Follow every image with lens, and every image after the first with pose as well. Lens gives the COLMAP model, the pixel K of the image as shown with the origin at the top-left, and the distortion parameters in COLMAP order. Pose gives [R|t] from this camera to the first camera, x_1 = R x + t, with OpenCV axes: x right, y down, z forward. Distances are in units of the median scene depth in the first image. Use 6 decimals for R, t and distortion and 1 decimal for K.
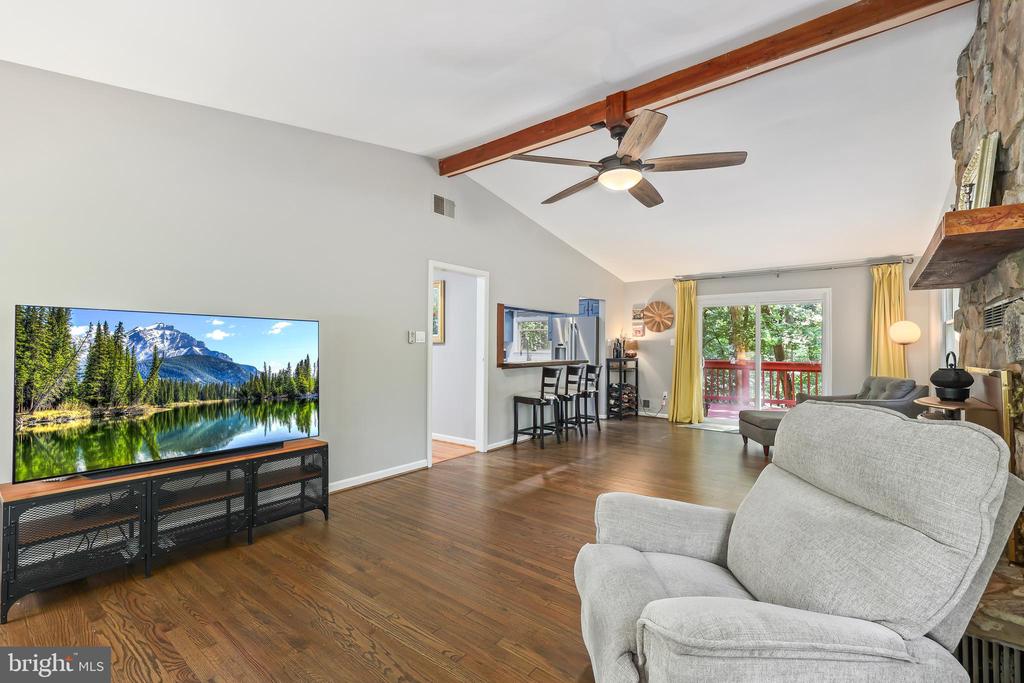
lens RADIAL K [[431.4, 0, 514.4], [0, 431.4, 339.6], [0, 0, 1]] dist [0.000059, 0.000373]
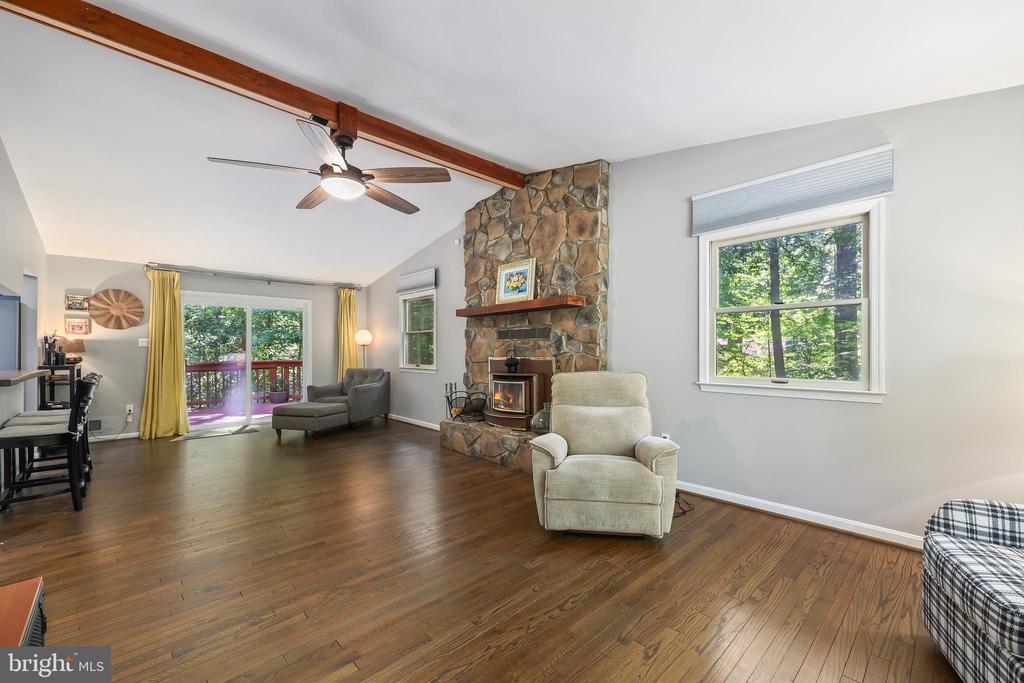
lens RADIAL K [[412.9, 0, 513.2], [0, 412.9, 347.0], [0, 0, 1]] dist [0.001893, -0.000633]
pose [[0.146153, -0.005185, 0.989248, -0.311732], [-0.013187, 0.999887, 0.007189, -0.000238], [-0.989174, -0.014096, 0.146068, 0.202995]]
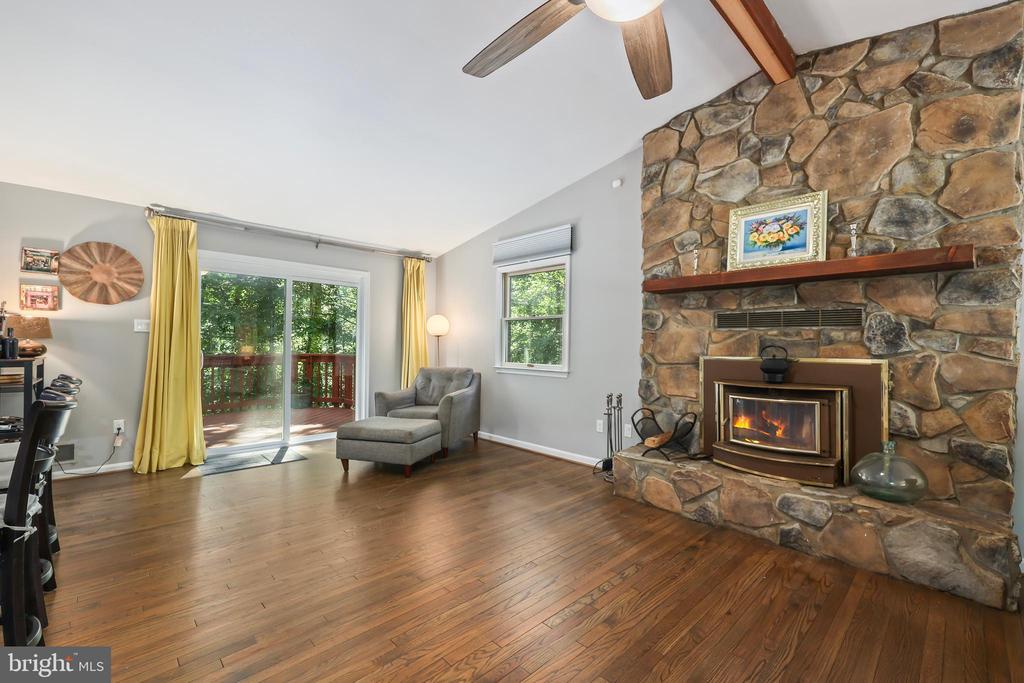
lens RADIAL K [[431.4, 0, 513.8], [0, 431.4, 339.1], [0, 0, 1]] dist [0.000059, 0.000373]
pose [[0.130648, 0.003796, 0.991422, -0.109159], [-0.029194, 0.999574, 0.000020, 0.010107], [-0.990999, -0.028946, 0.130703, 0.484028]]
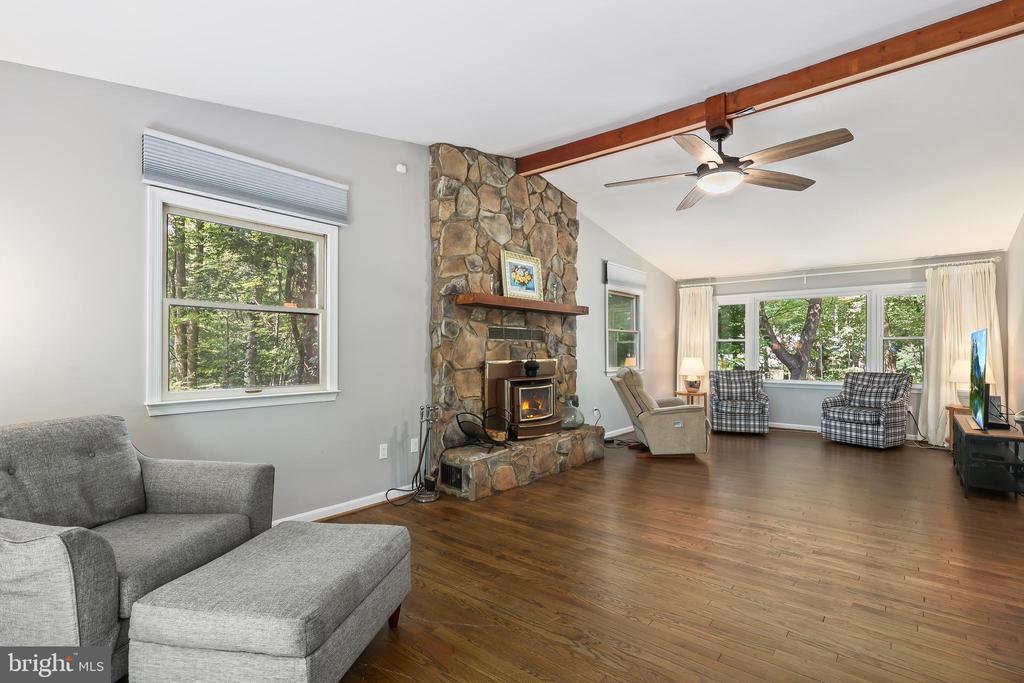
lens RADIAL K [[477.4, 0, 514.7], [0, 477.4, 352.0], [0, 0, 1]] dist [0.000313, -0.001270]
pose [[-0.999542, -0.002667, 0.030136, 0.319204], [-0.003353, 0.999735, -0.022761, 0.024465], [-0.030067, -0.022852, -0.999287, 0.965960]]
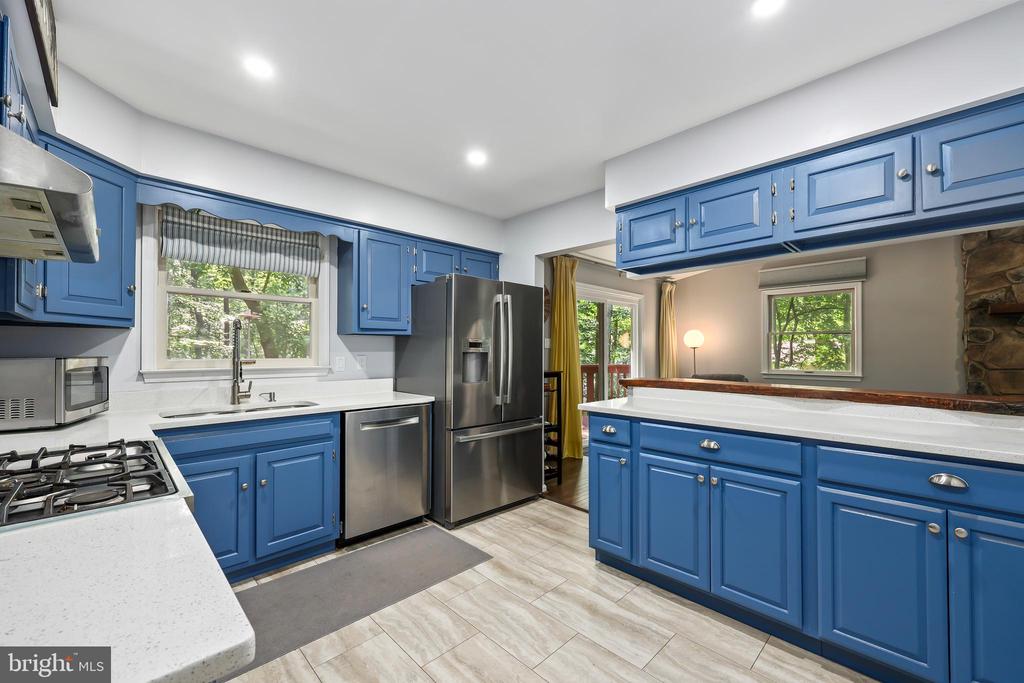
lens RADIAL K [[431.4, 0, 501.4], [0, 431.4, 345.9], [0, 0, 1]] dist [0.000059, 0.000373]
pose [[0.164349, 0.012174, 0.986327, -0.337700], [-0.021099, 0.999738, -0.008824, 0.019999], [-0.986176, -0.019360, 0.164563, 0.988075]]
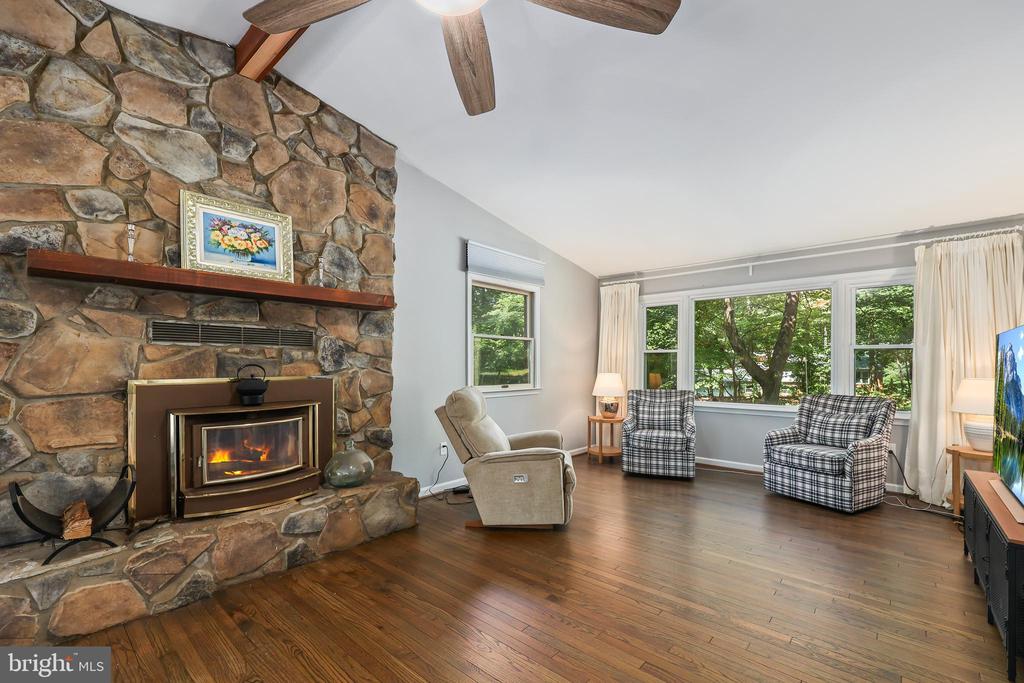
lens RADIAL K [[431.4, 0, 523.4], [0, 431.4, 365.1], [0, 0, 1]] dist [0.000059, 0.000373]
pose [[-0.998819, -0.004854, 0.048343, 0.069786], [-0.006098, 0.999654, -0.025606, 0.017554], [-0.048202, -0.025870, -0.998503, 0.649705]]
